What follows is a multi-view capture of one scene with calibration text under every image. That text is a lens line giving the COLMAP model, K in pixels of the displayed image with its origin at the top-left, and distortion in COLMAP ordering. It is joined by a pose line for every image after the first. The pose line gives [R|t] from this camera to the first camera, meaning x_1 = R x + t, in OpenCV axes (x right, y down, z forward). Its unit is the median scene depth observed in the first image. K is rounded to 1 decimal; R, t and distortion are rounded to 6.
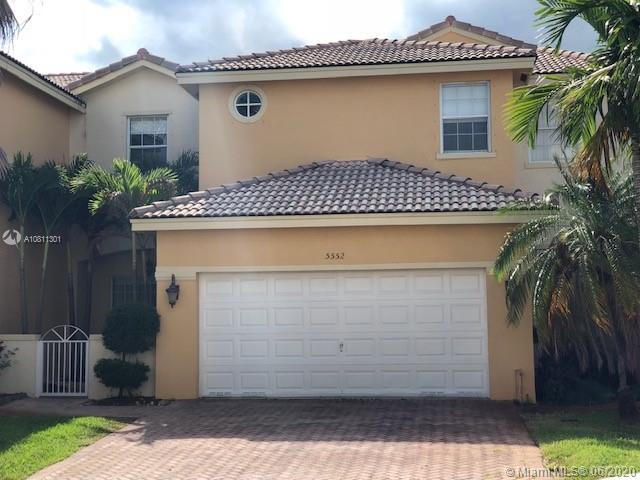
lens RADIAL K [[944.2, 0, 320.0], [0, 944.2, 240.0], [0, 0, 1]] dist [0.100956, 0.108941]
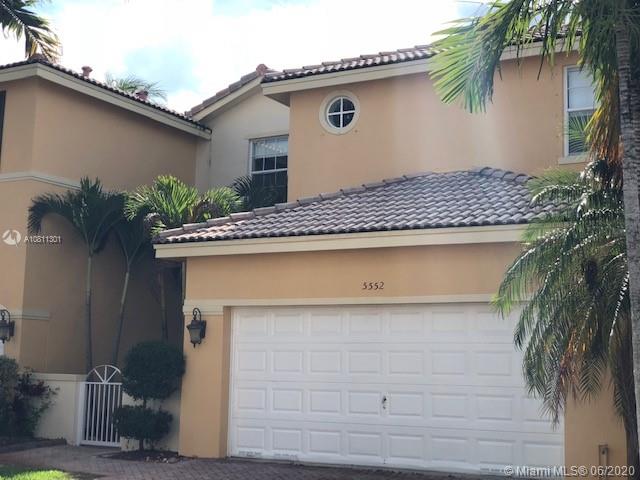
lens RADIAL K [[944.2, 0, 320.0], [0, 944.2, 240.0], [0, 0, 1]] dist [0.100956, 0.108941]
pose [[0.932973, -0.019891, -0.359397, 0.245621], [0.001161, 0.998633, -0.052257, 0.018980], [0.359945, 0.048337, 0.931720, 0.233124]]
